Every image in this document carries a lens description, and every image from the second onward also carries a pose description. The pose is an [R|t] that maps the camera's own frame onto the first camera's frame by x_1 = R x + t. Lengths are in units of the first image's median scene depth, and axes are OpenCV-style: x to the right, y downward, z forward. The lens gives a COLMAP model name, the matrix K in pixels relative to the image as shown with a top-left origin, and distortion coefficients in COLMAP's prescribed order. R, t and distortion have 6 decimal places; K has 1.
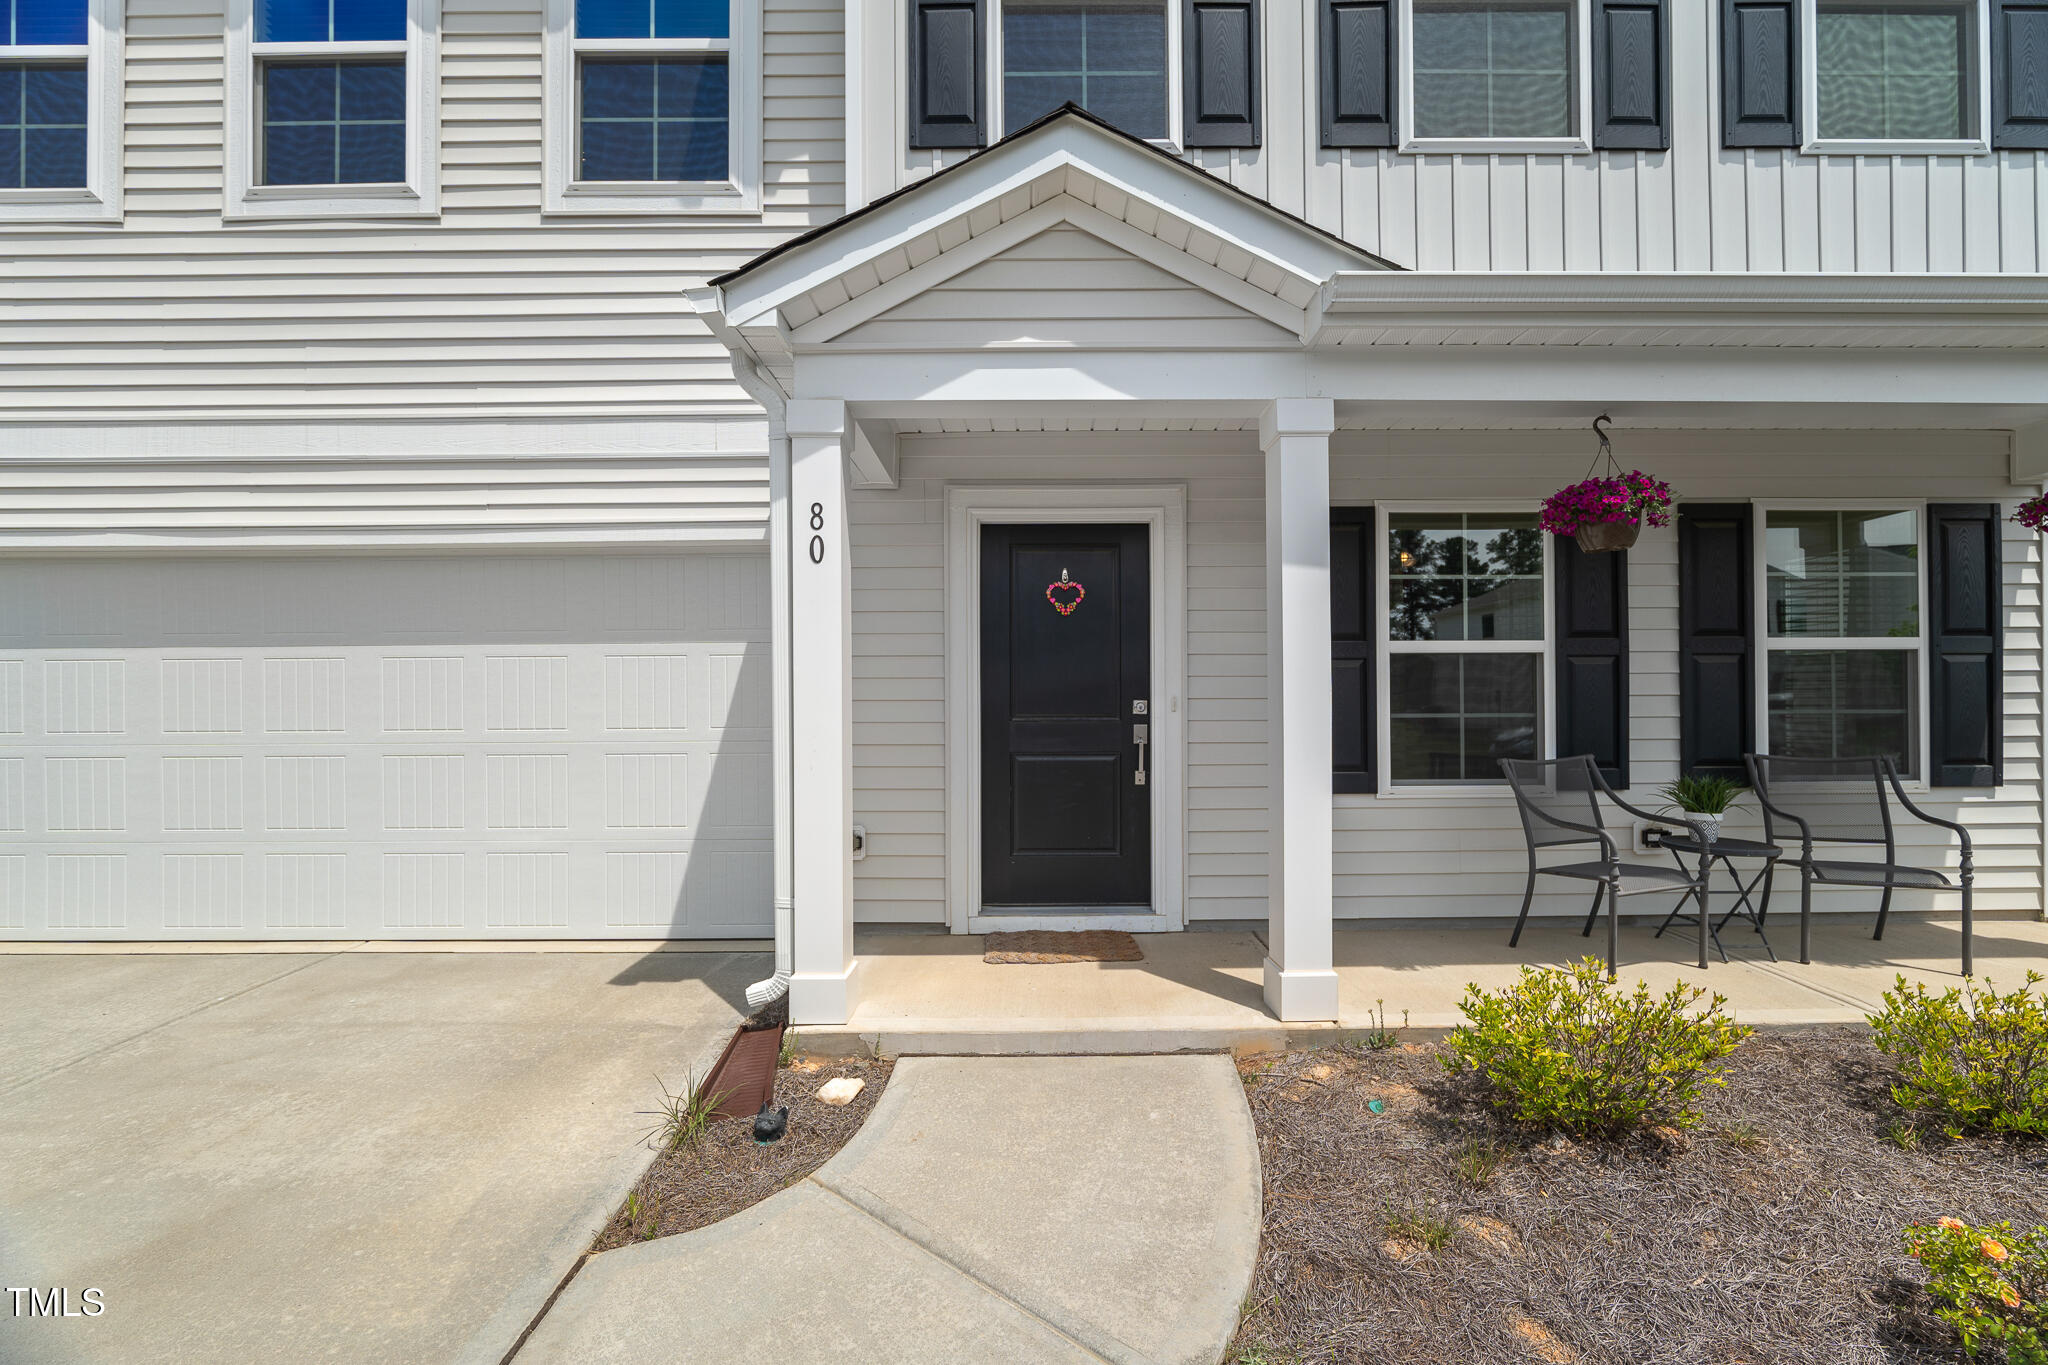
lens RADIAL K [[841.6, 0, 1020.2], [0, 841.6, 685.6], [0, 0, 1]] dist [0.000129, -0.000004]
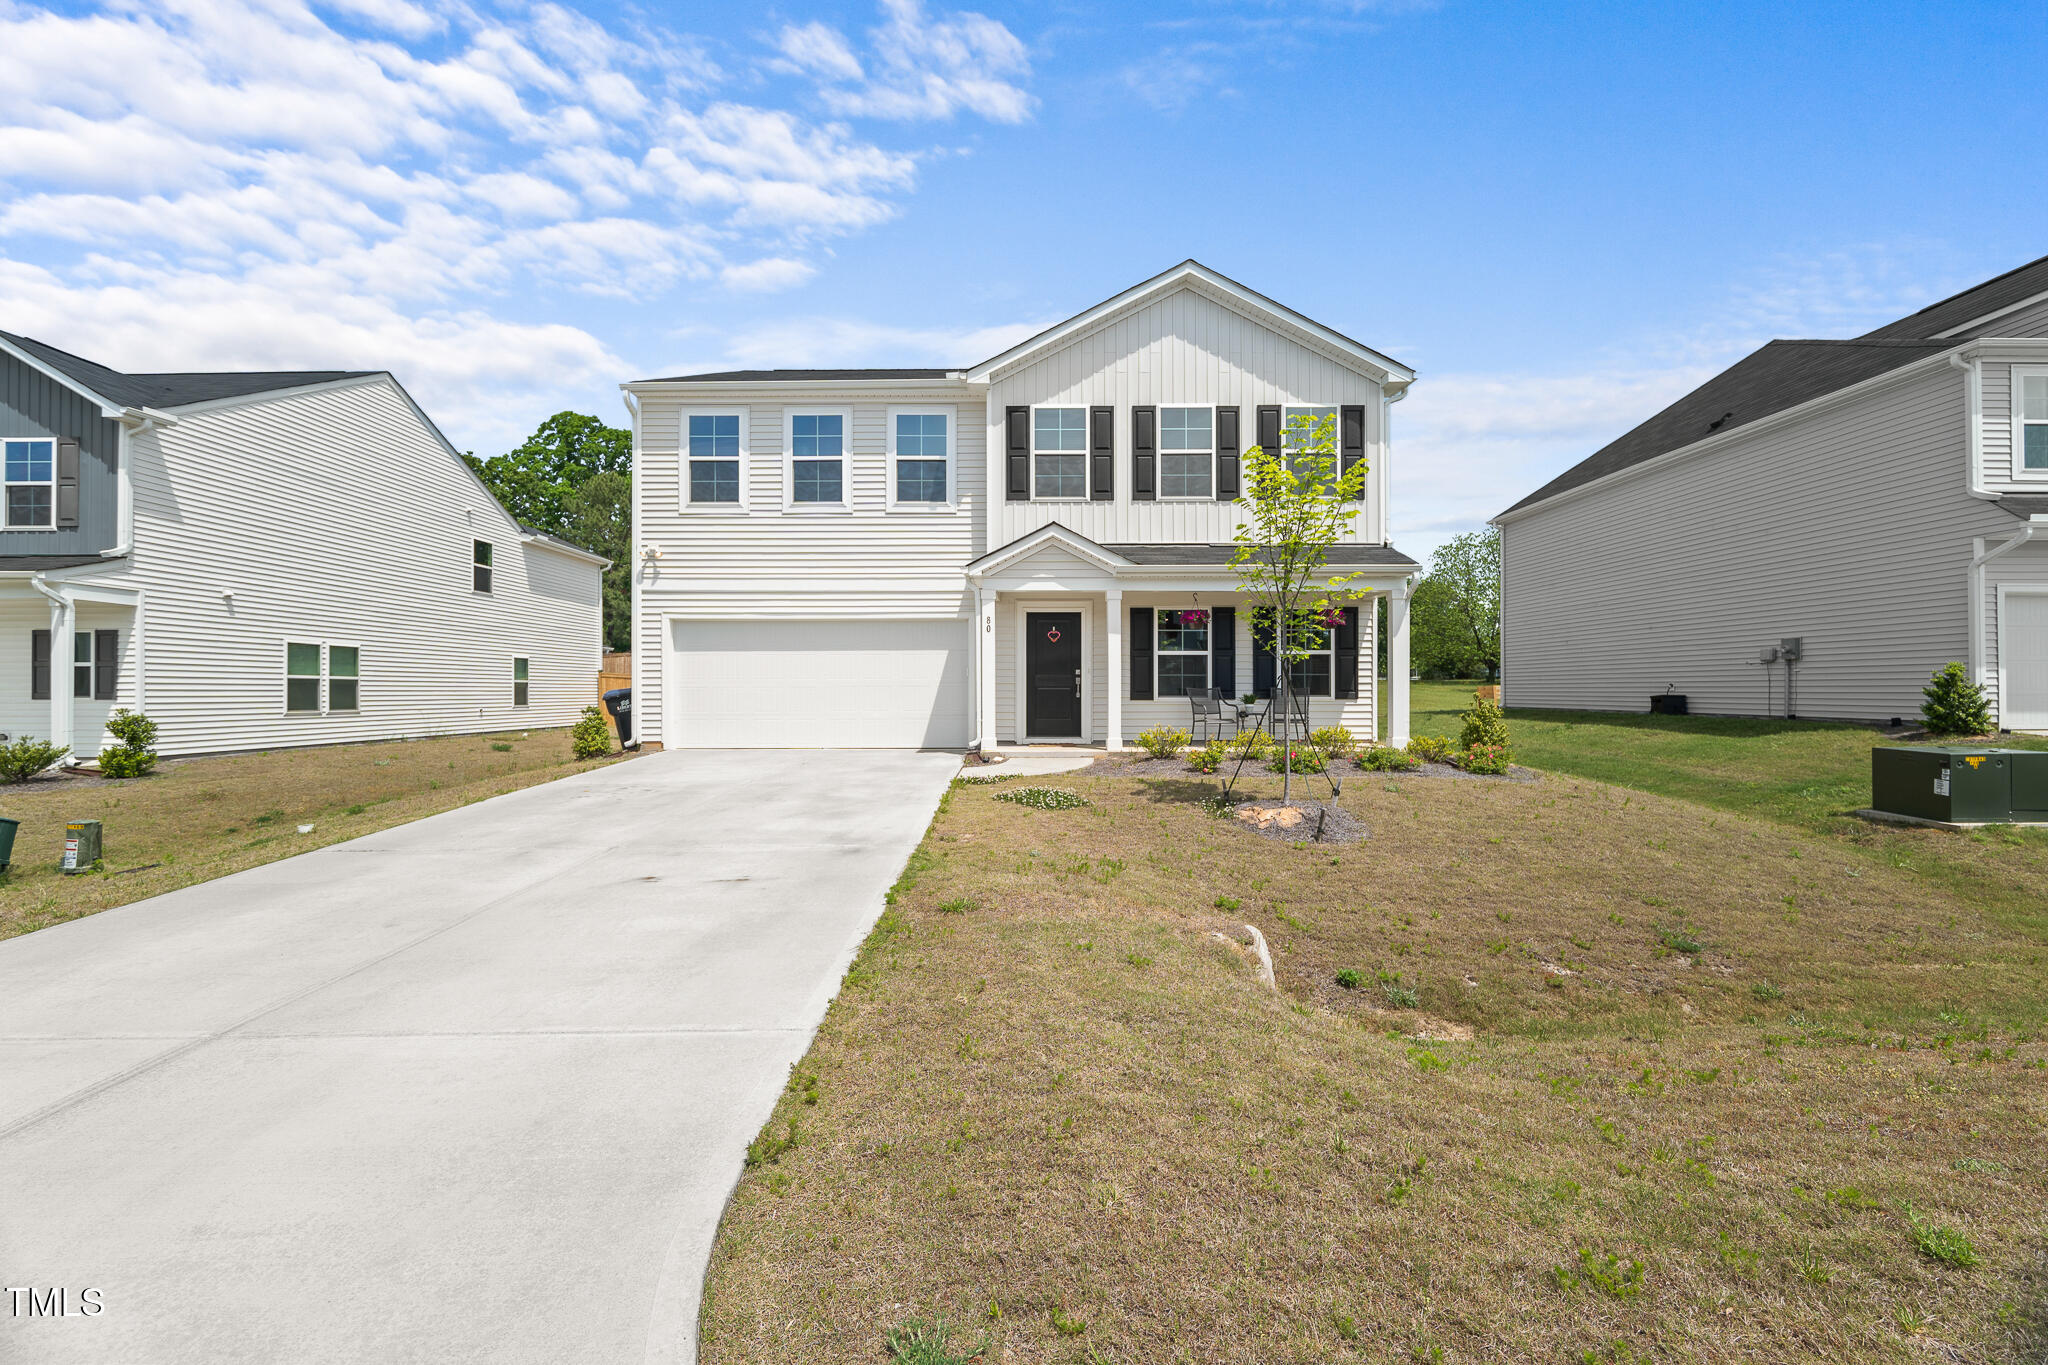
lens RADIAL K [[841.6, 0, 1022.3], [0, 841.6, 677.6], [0, 0, 1]] dist [0.000129, -0.000004]
pose [[0.999981, 0.004779, 0.003928, -0.072636], [-0.004804, 0.999967, 0.006504, 0.027661], [-0.003897, -0.006523, 0.999971, -2.101126]]
